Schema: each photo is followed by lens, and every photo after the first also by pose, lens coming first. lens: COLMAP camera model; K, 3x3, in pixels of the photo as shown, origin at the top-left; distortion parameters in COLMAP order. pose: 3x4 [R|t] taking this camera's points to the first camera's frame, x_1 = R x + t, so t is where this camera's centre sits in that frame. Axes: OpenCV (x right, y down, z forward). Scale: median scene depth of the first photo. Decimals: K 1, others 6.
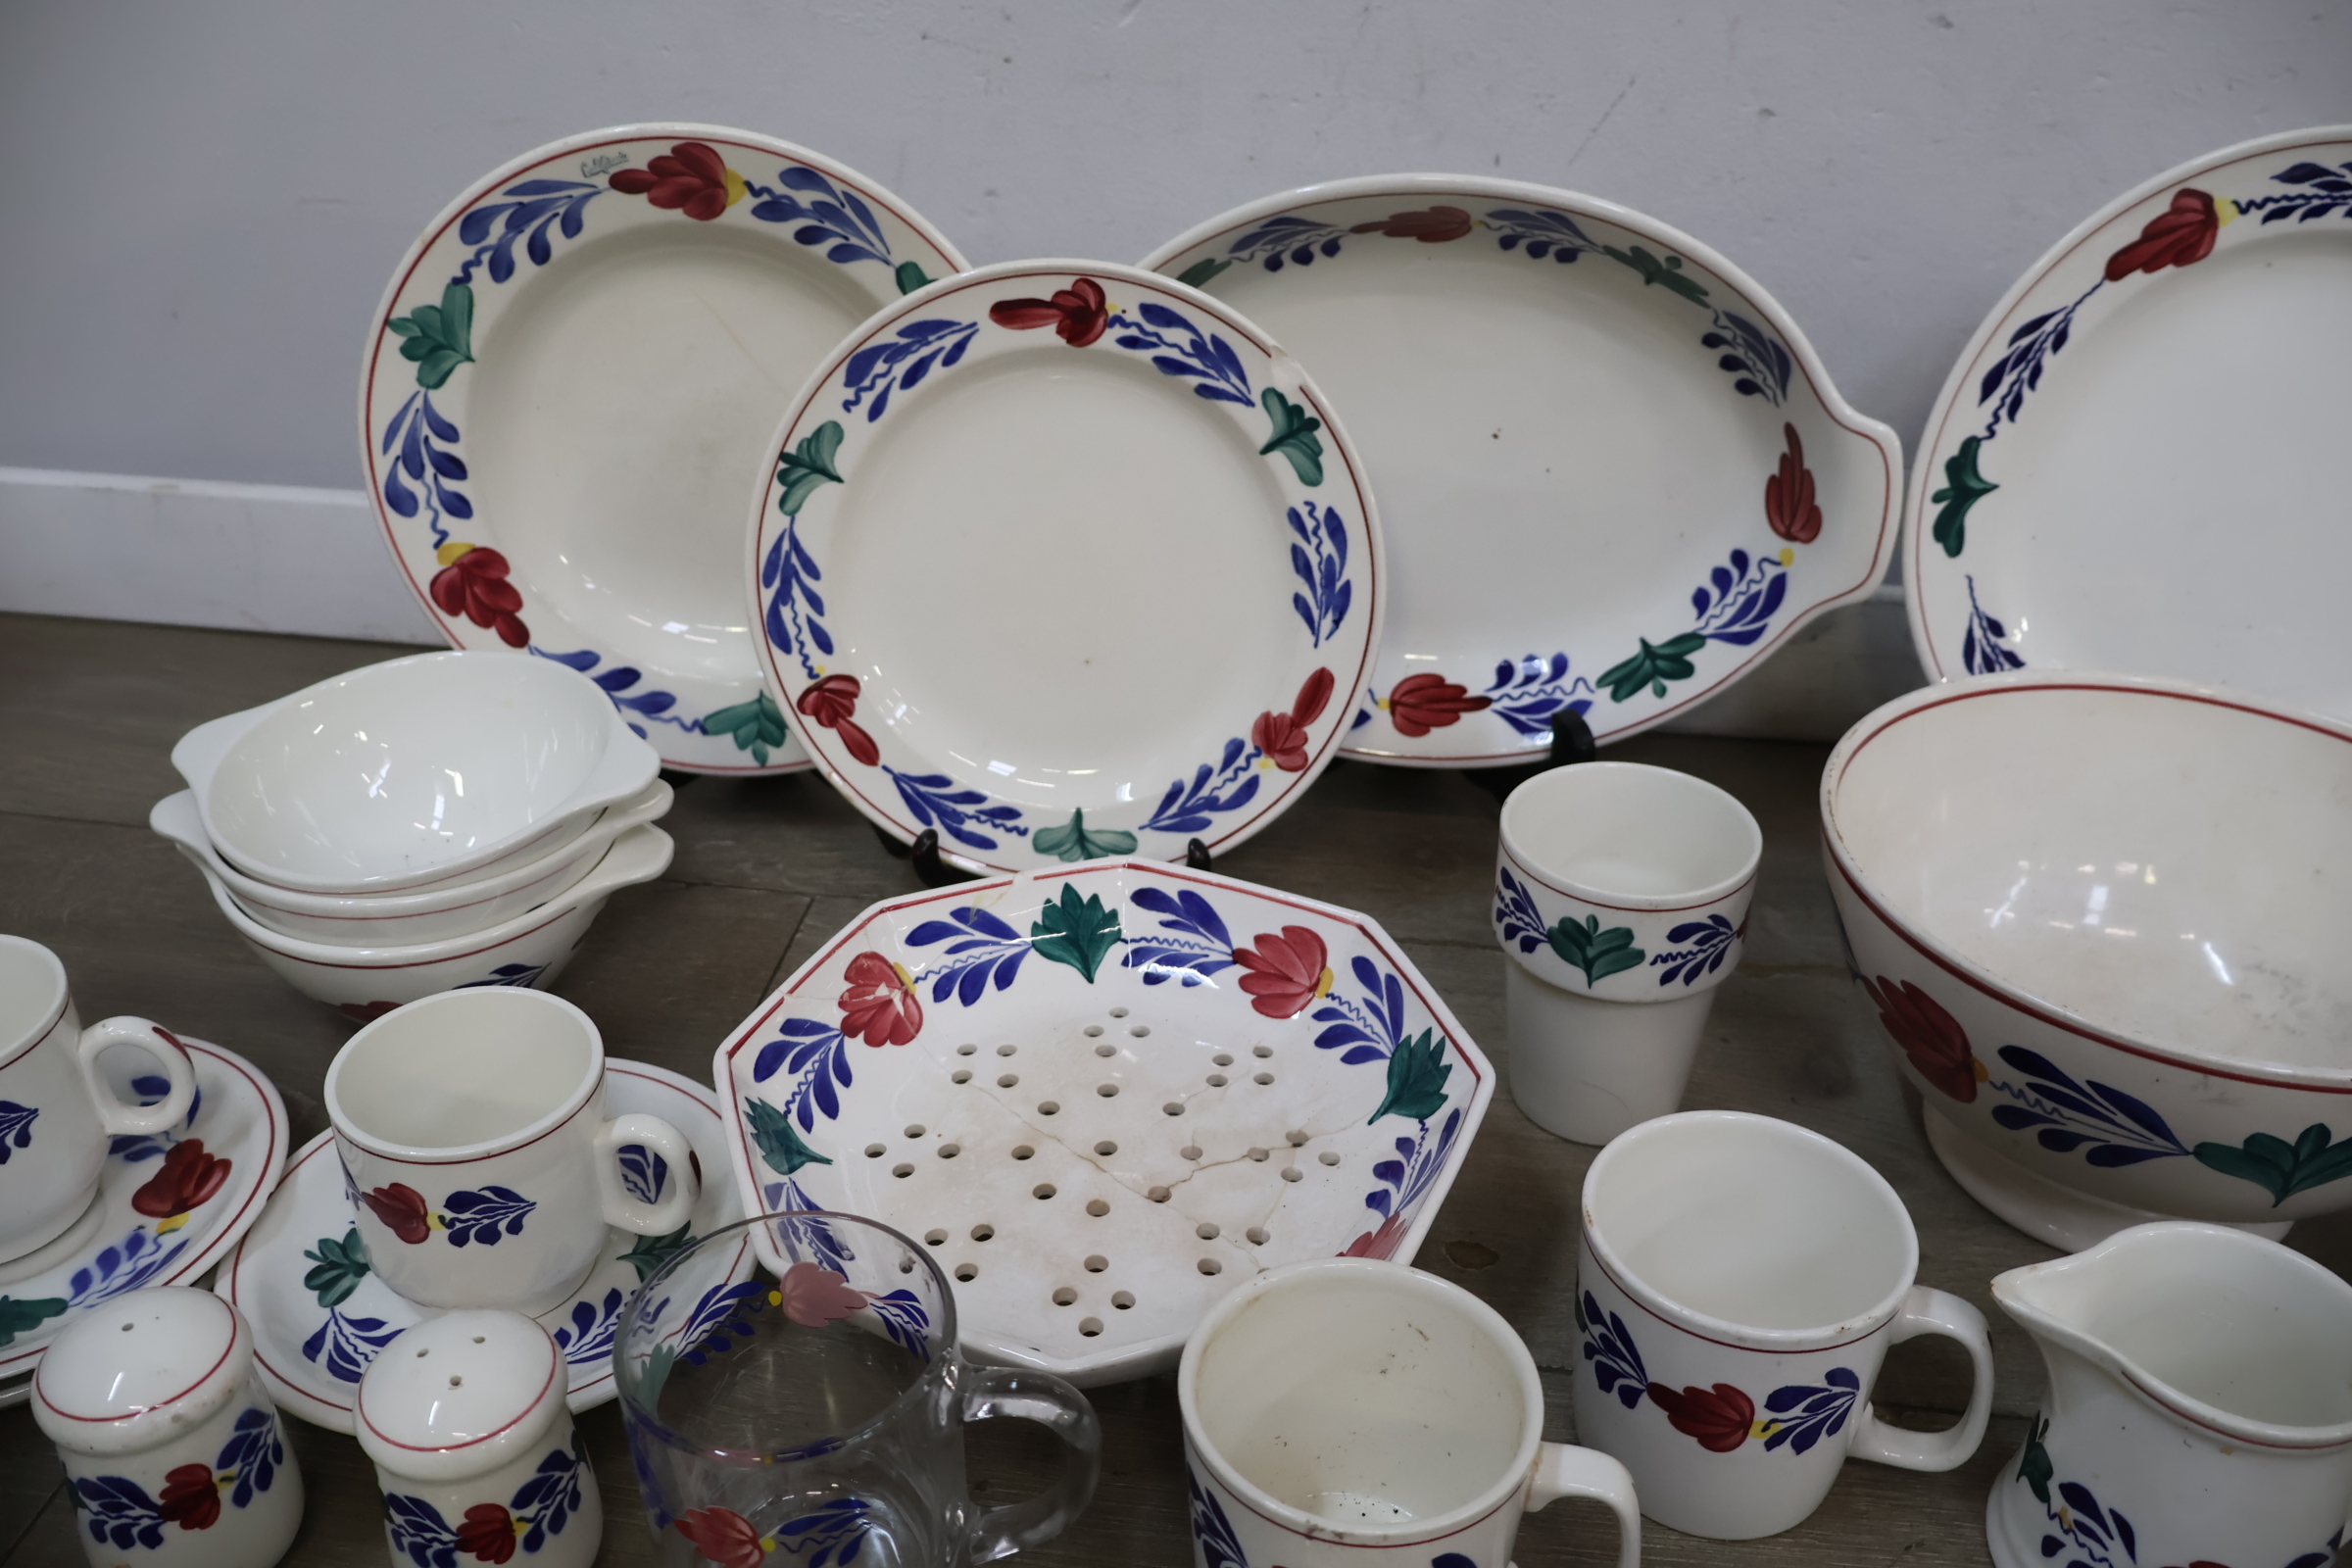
lens RADIAL K [[1960.7, 0, 1169.4], [0, 1960.7, 783.2], [0, 0, 1]] dist [-0.000465, 0.000407]
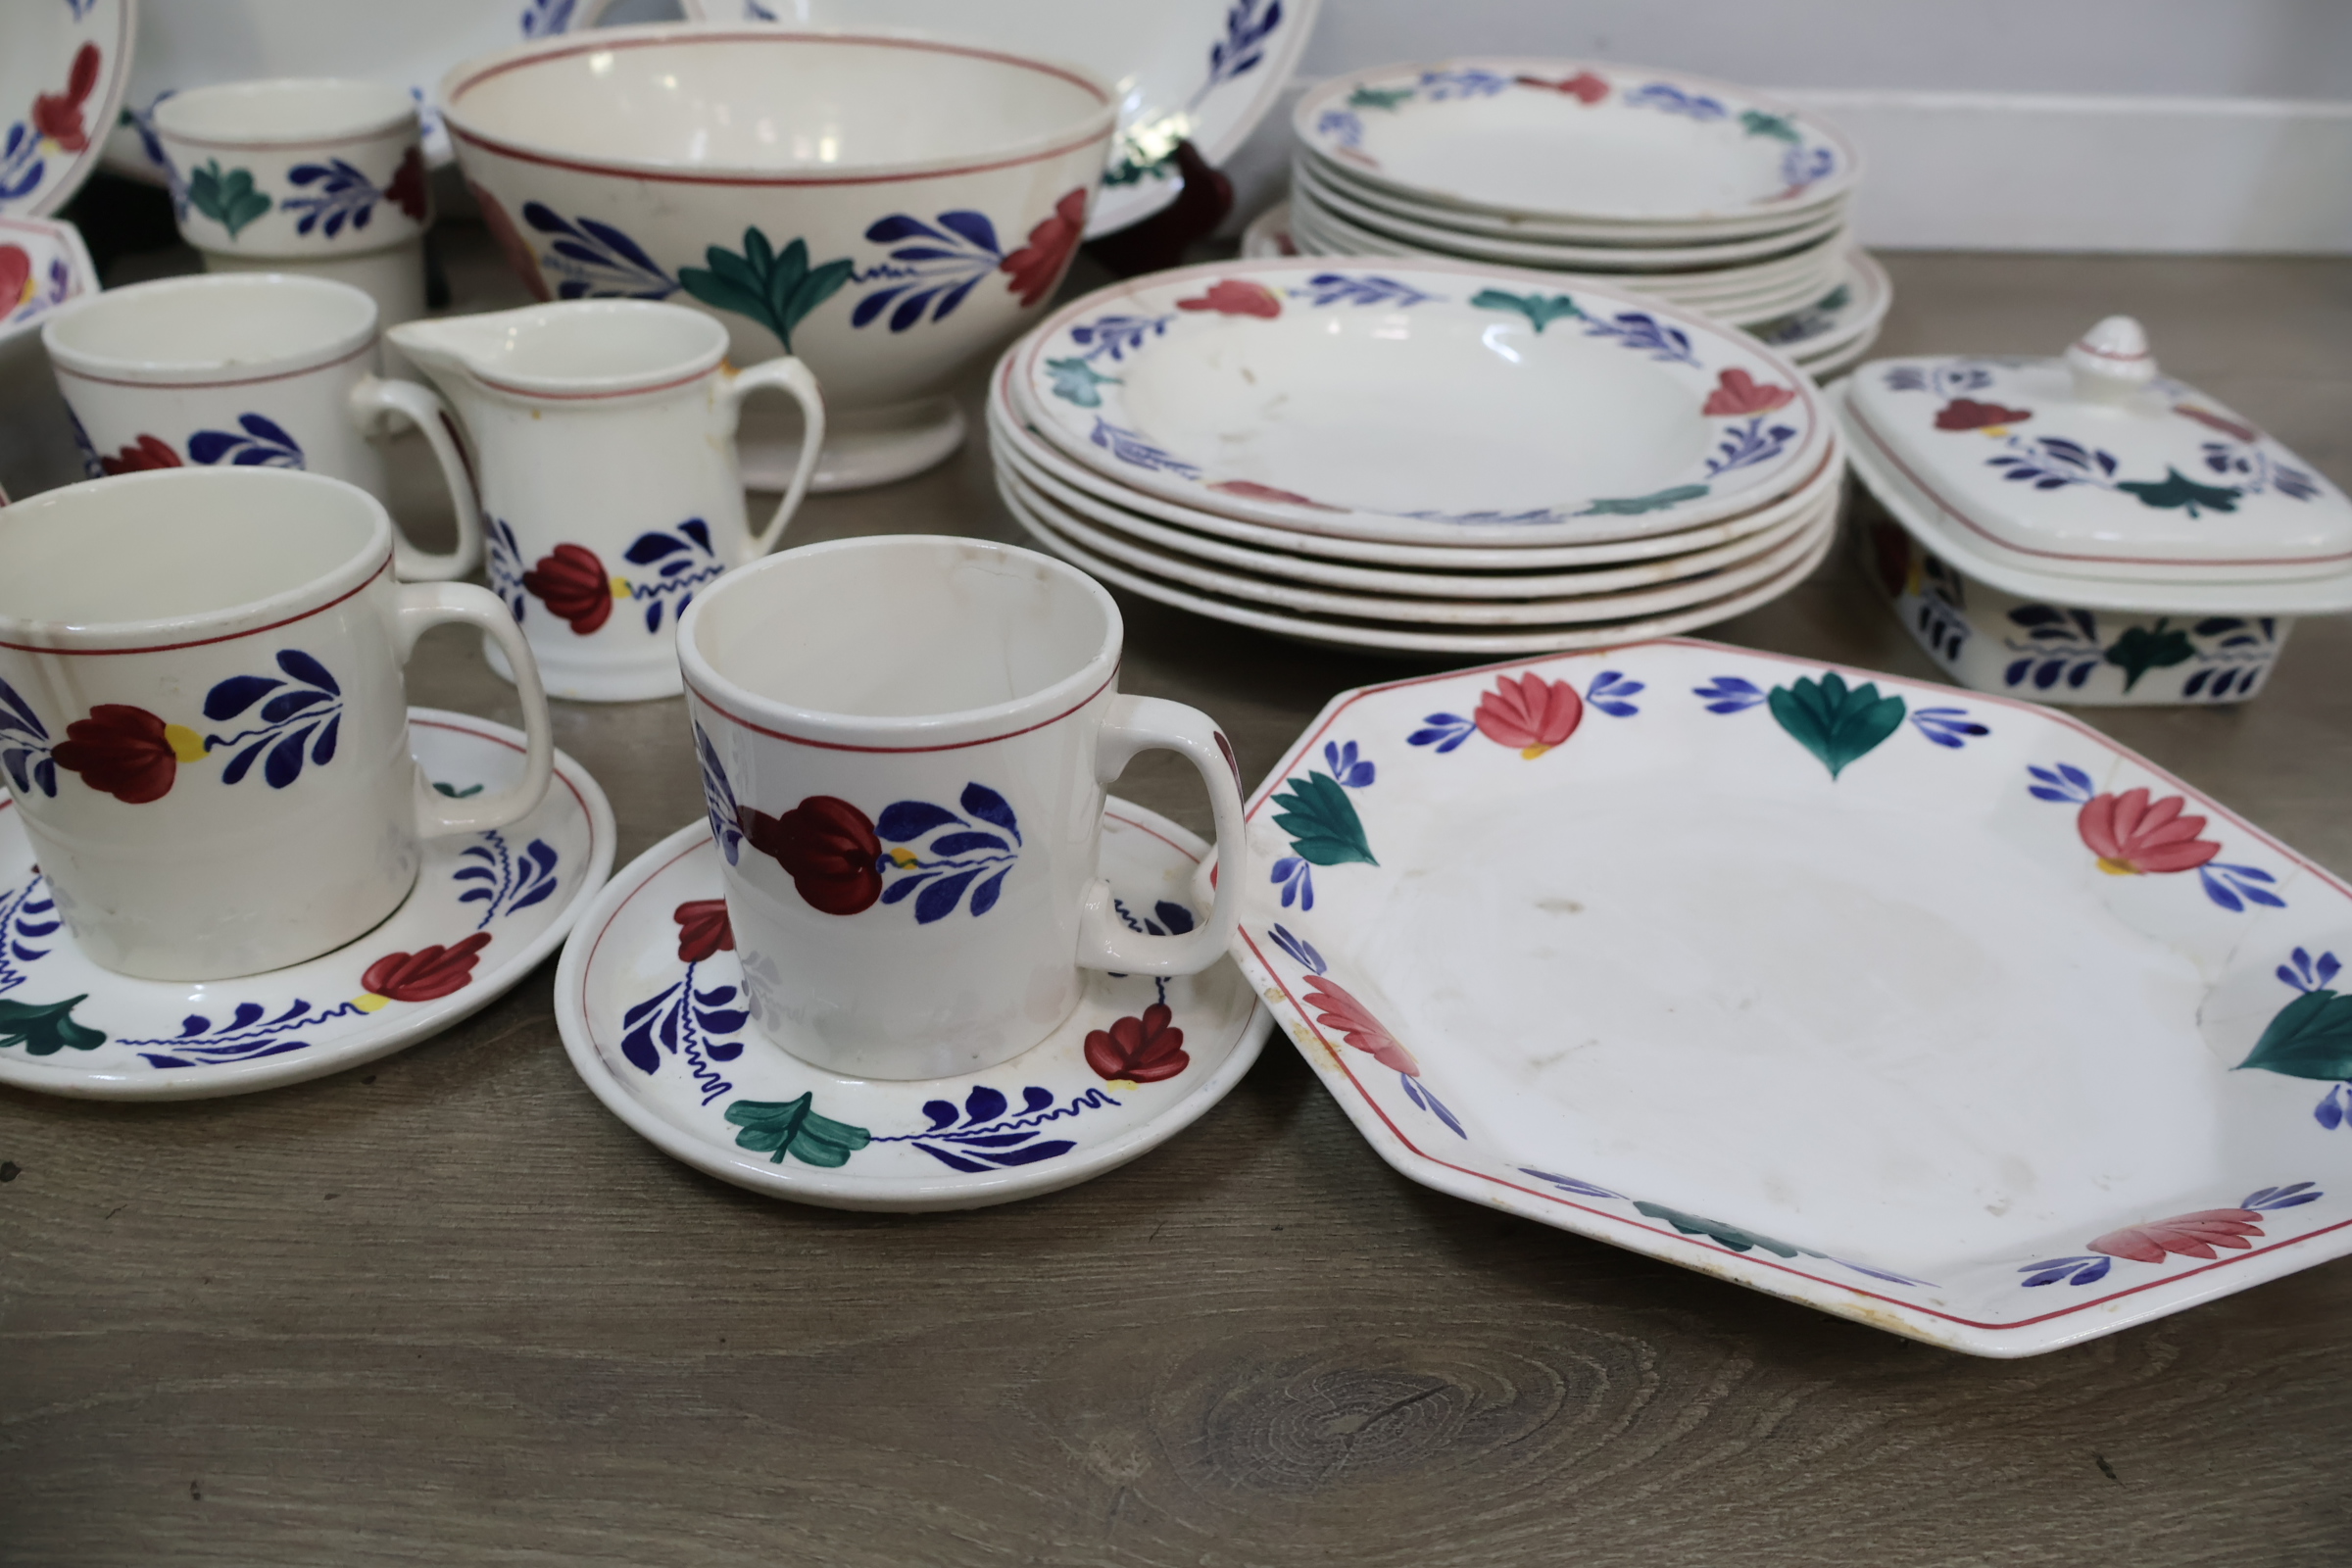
lens RADIAL K [[1960.7, 0, 1173.2], [0, 1960.7, 780.7], [0, 0, 1]] dist [-0.000465, 0.000407]
pose [[0.982503, -0.059029, 0.176644, 0.468210], [0.059587, 0.998221, 0.002149, 0.387799], [-0.176457, 0.008415, 0.984272, -0.111183]]
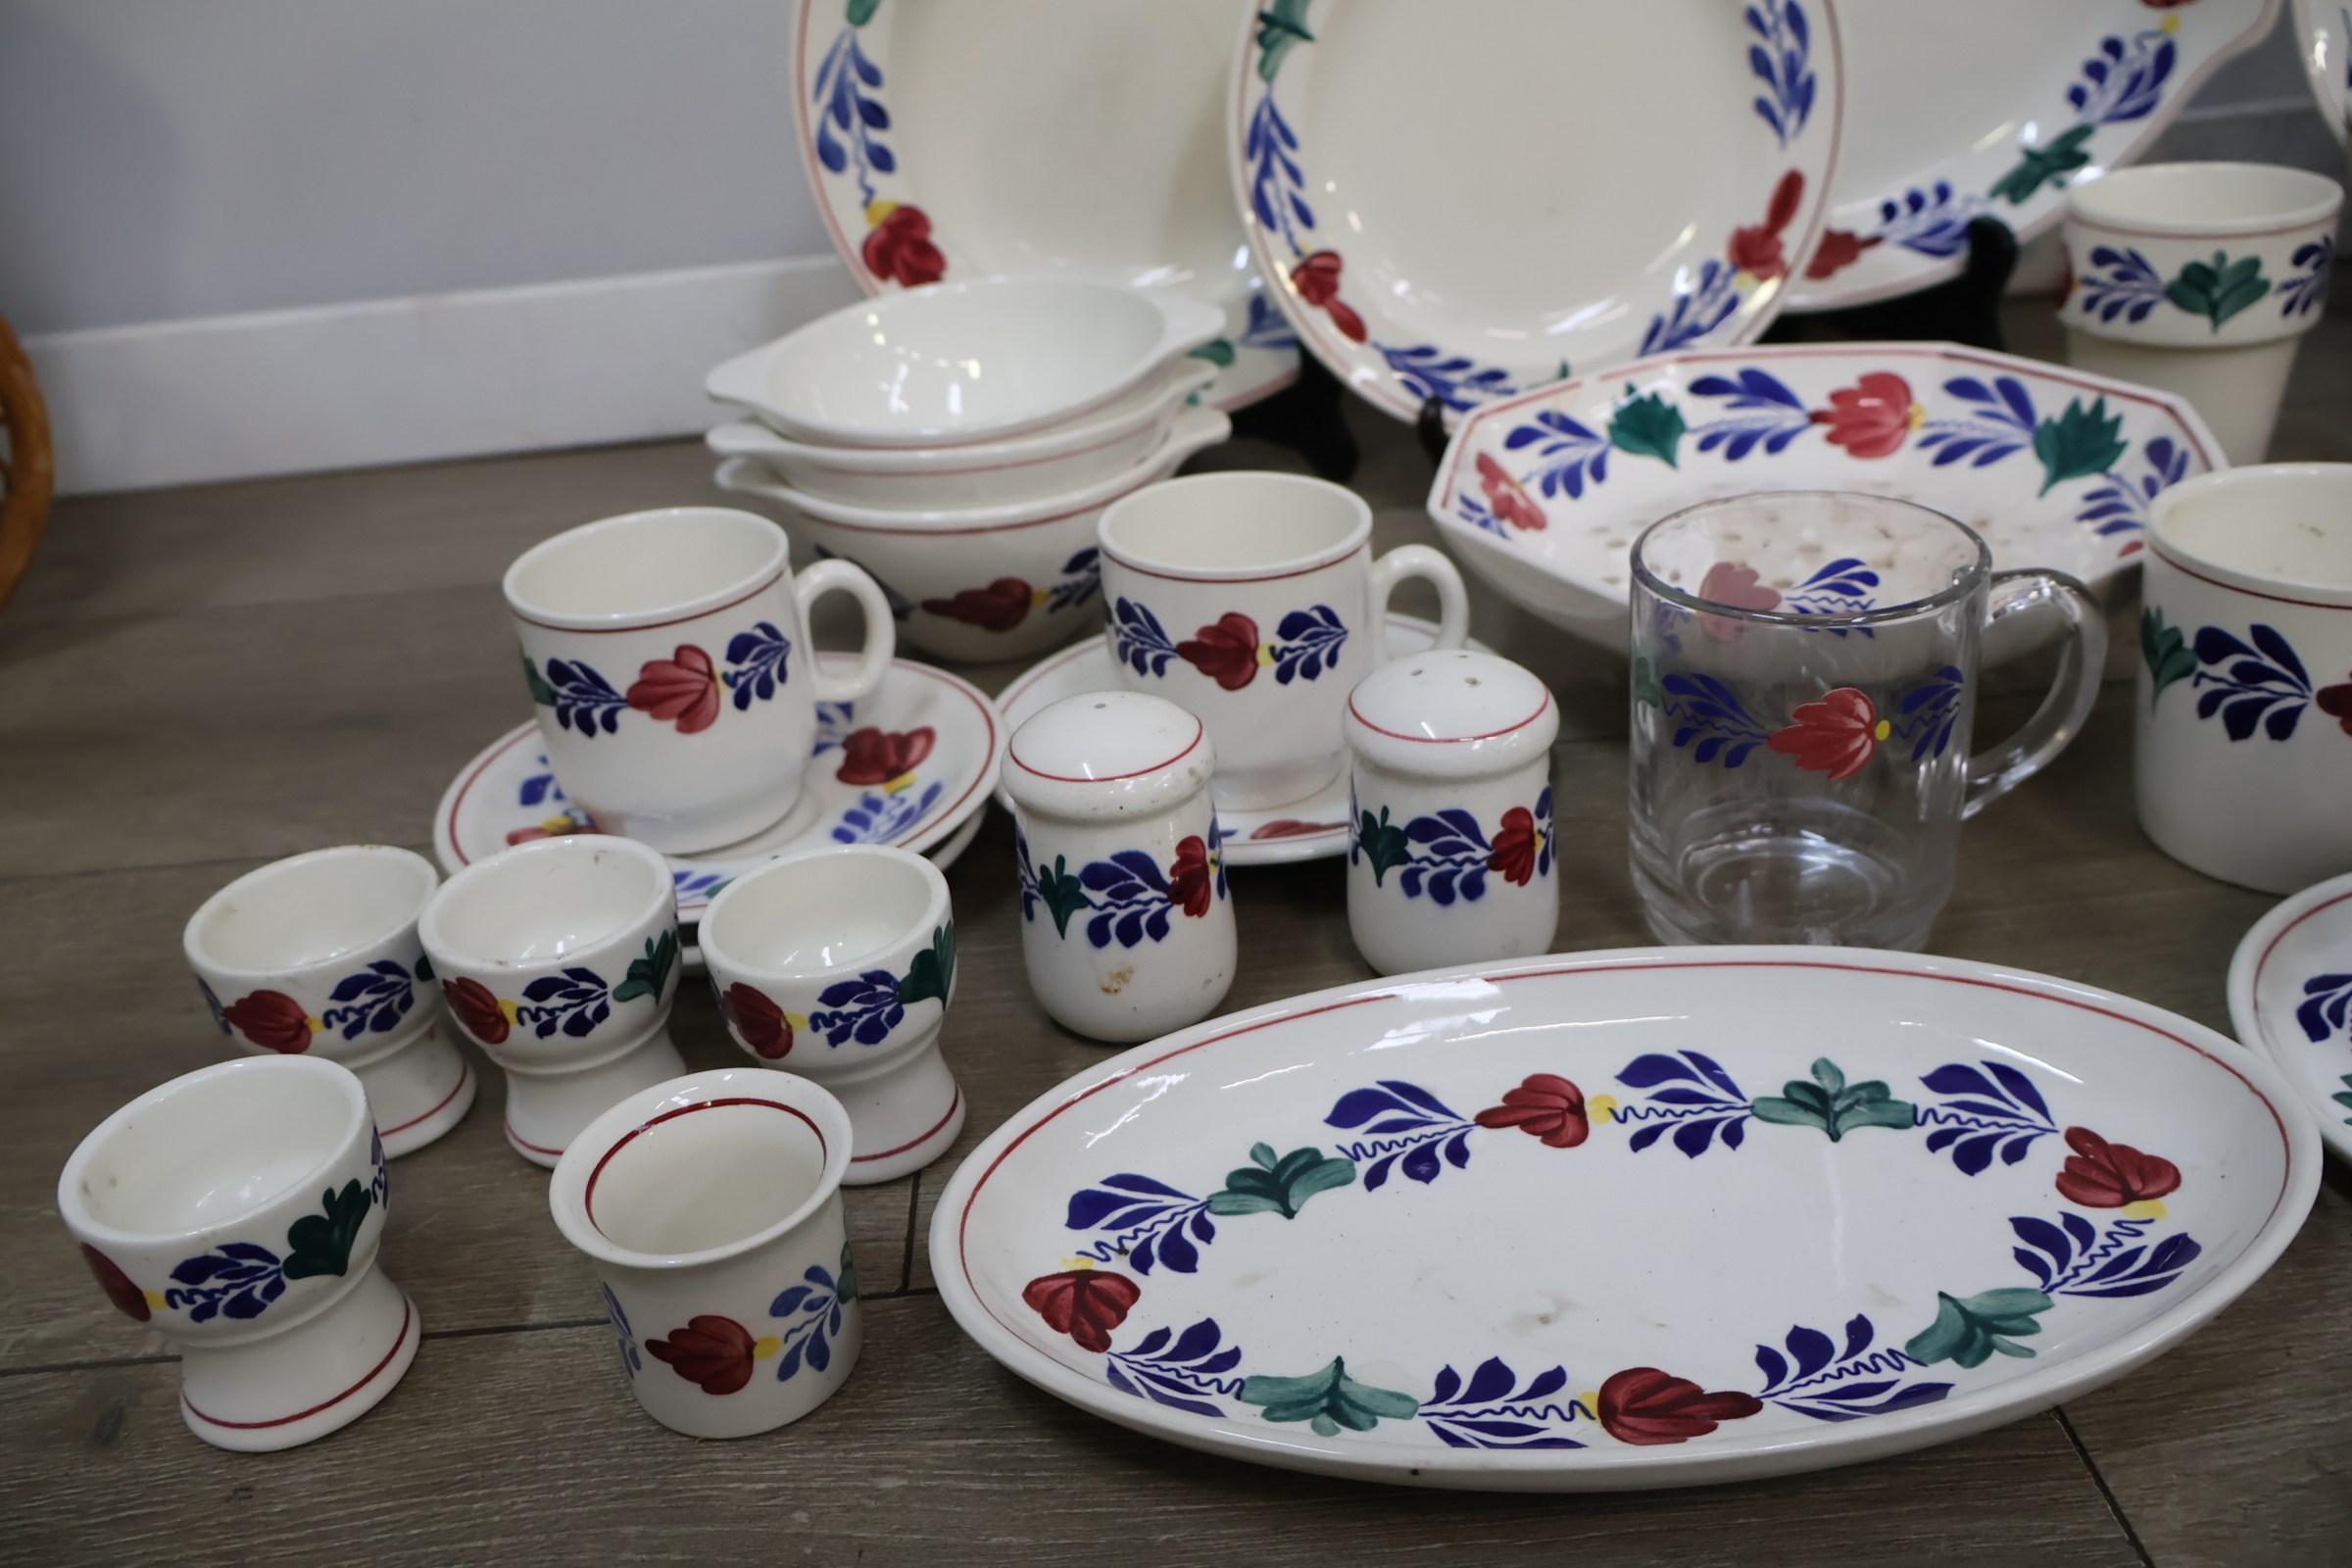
lens RADIAL K [[1960.7, 0, 1171.6], [0, 1960.7, 793.8], [0, 0, 1]] dist [-0.000465, 0.000407]
pose [[0.978509, -0.172606, 0.112818, -0.441511], [0.177724, 0.983387, -0.036922, 0.260292], [-0.104571, 0.056179, 0.992929, 0.047069]]
